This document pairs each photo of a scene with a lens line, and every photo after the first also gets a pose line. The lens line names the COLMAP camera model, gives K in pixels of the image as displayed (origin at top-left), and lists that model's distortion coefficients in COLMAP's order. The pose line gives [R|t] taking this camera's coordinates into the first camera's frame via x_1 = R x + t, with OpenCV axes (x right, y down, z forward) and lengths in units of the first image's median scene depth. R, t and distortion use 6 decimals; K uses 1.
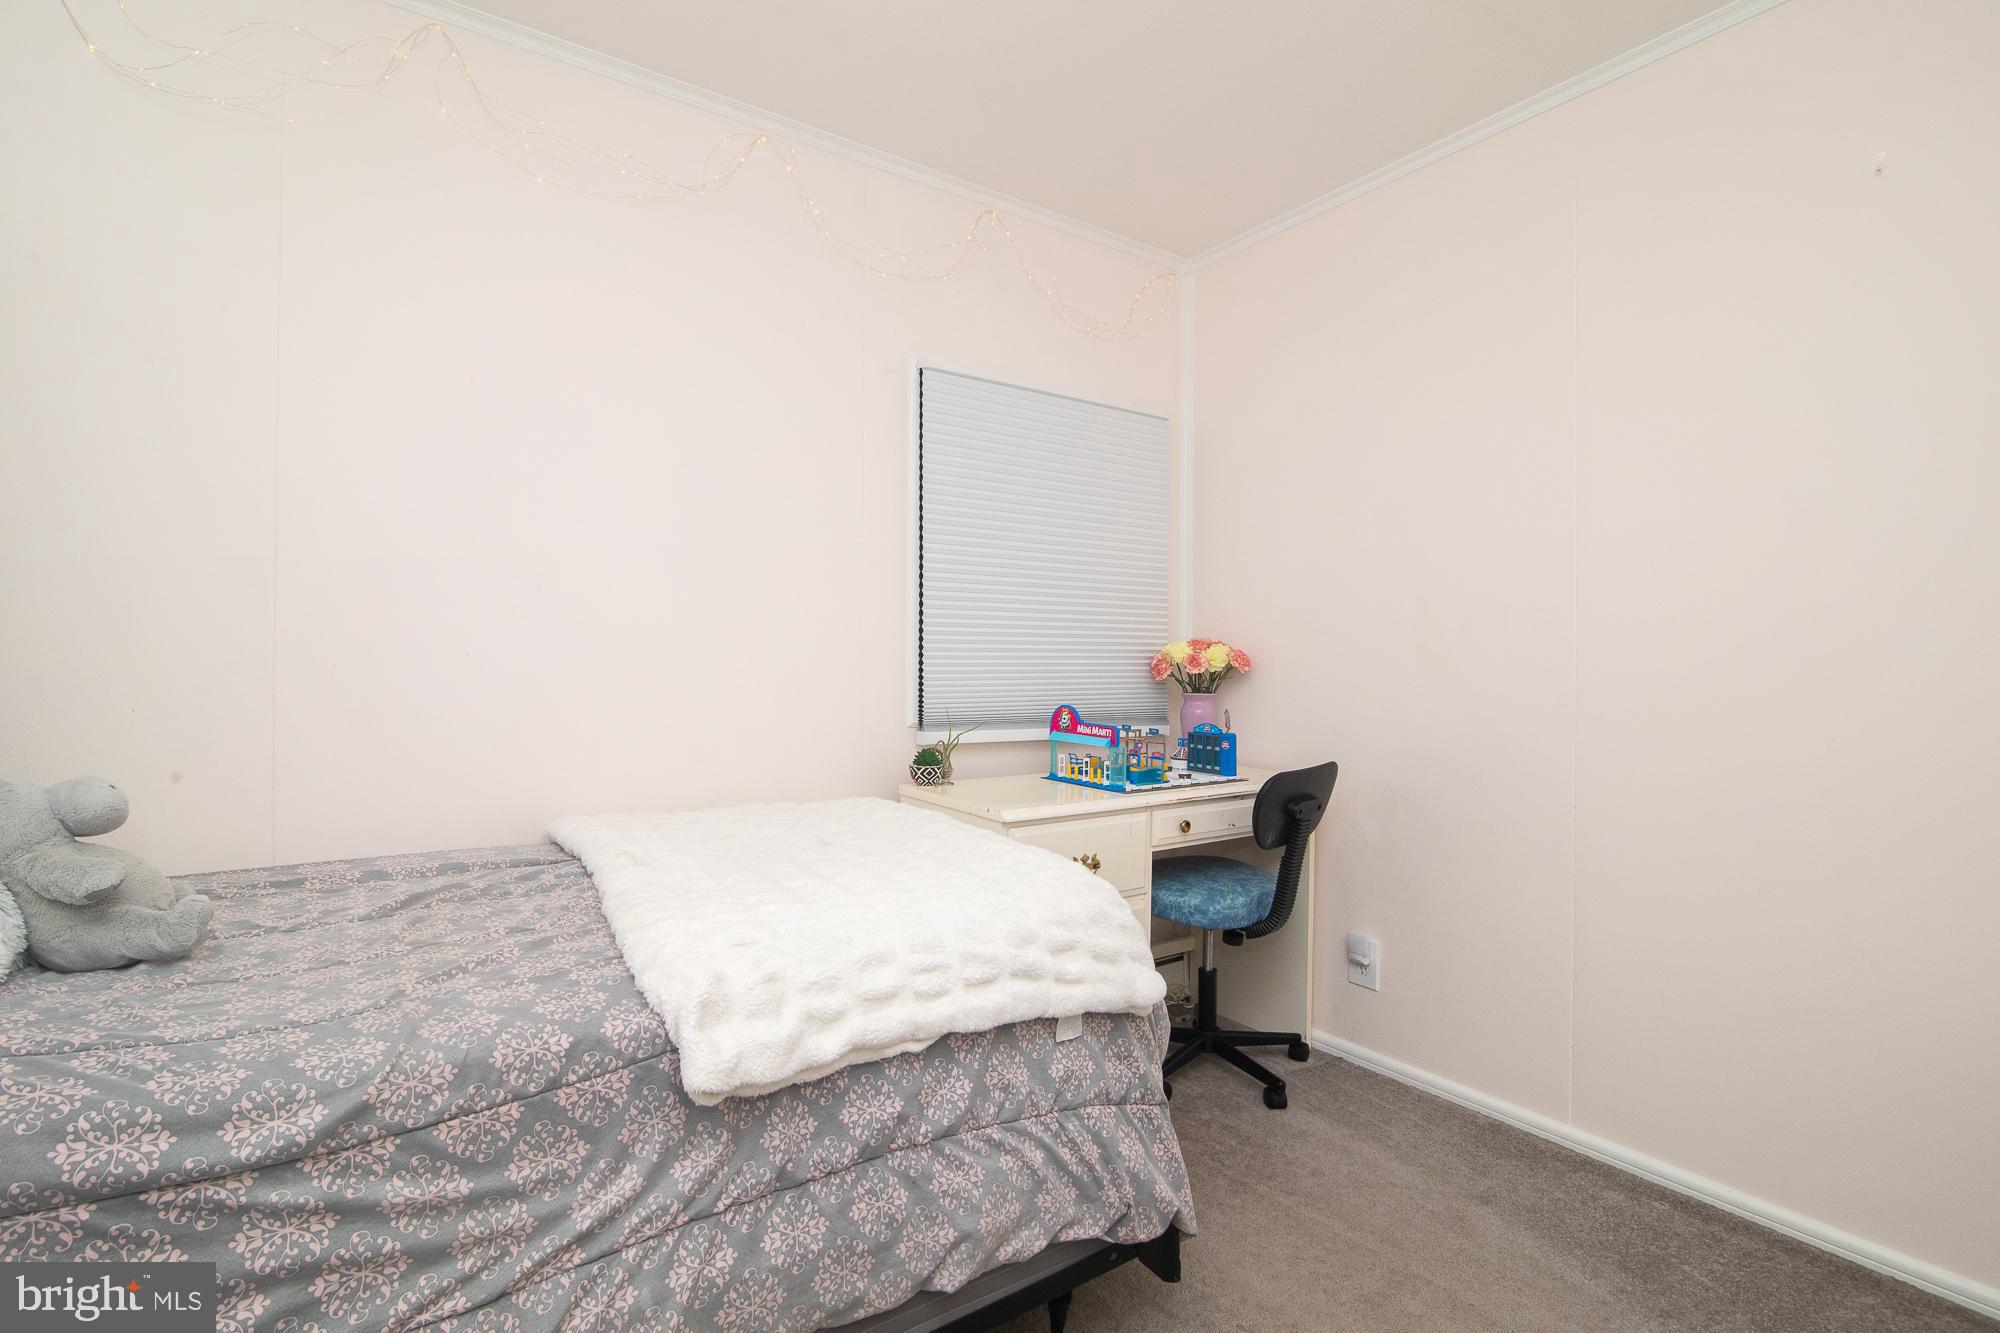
lens RADIAL K [[944.4, 0, 982.4], [0, 944.4, 662.7], [0, 0, 1]] dist [-0.015365, -0.000254]
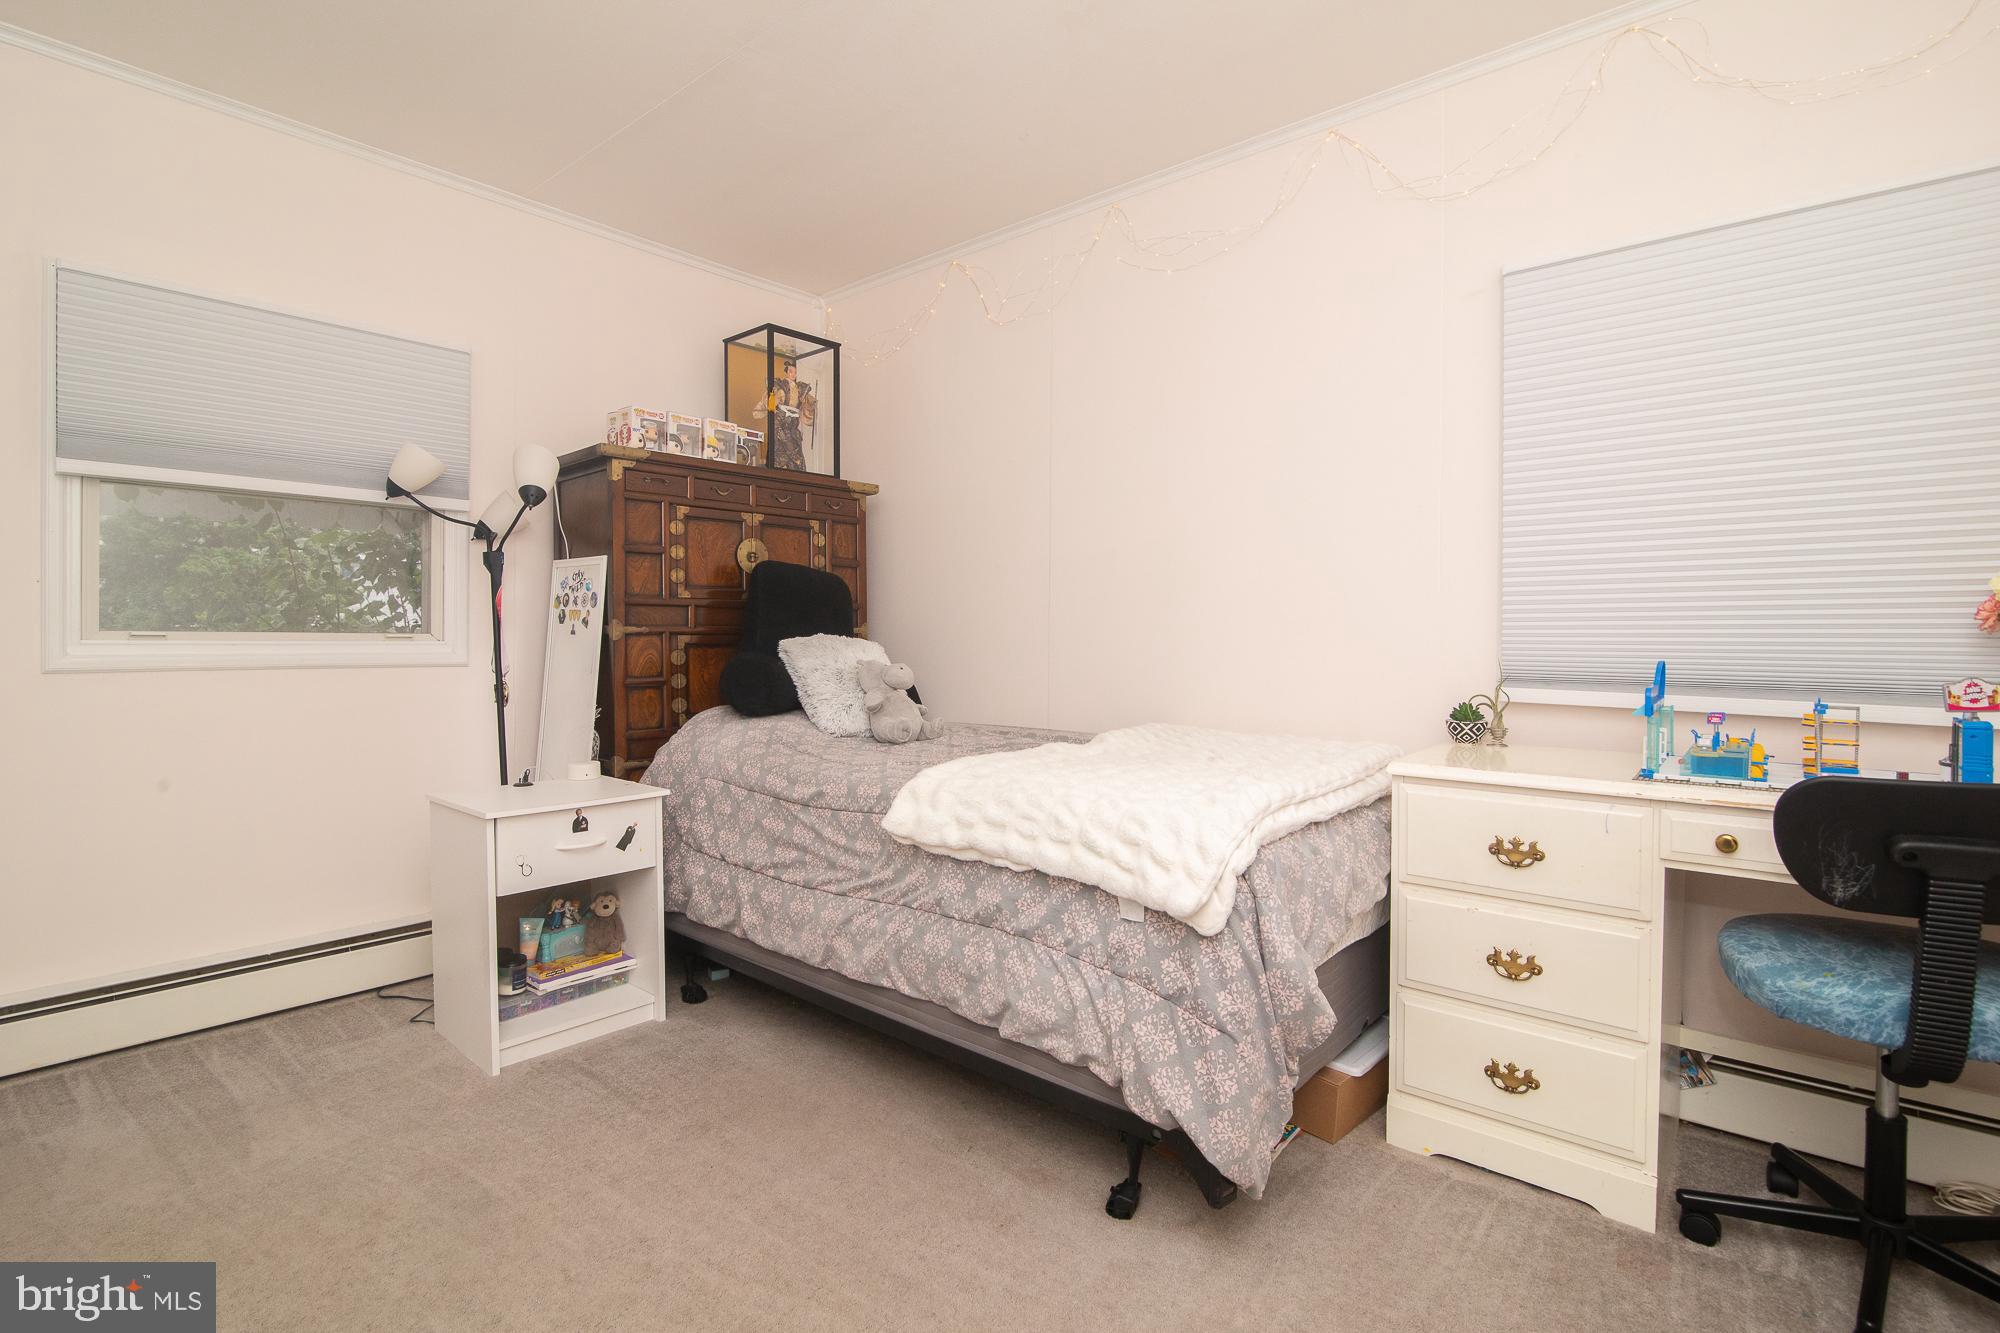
lens RADIAL K [[944.4, 0, 982.4], [0, 944.4, 662.7], [0, 0, 1]] dist [-0.015365, -0.000254]
pose [[0.234556, 0.021207, -0.971871, 1.422001], [-0.006891, 0.999773, 0.020153, 0.072049], [0.972078, 0.001971, 0.234649, 0.662523]]
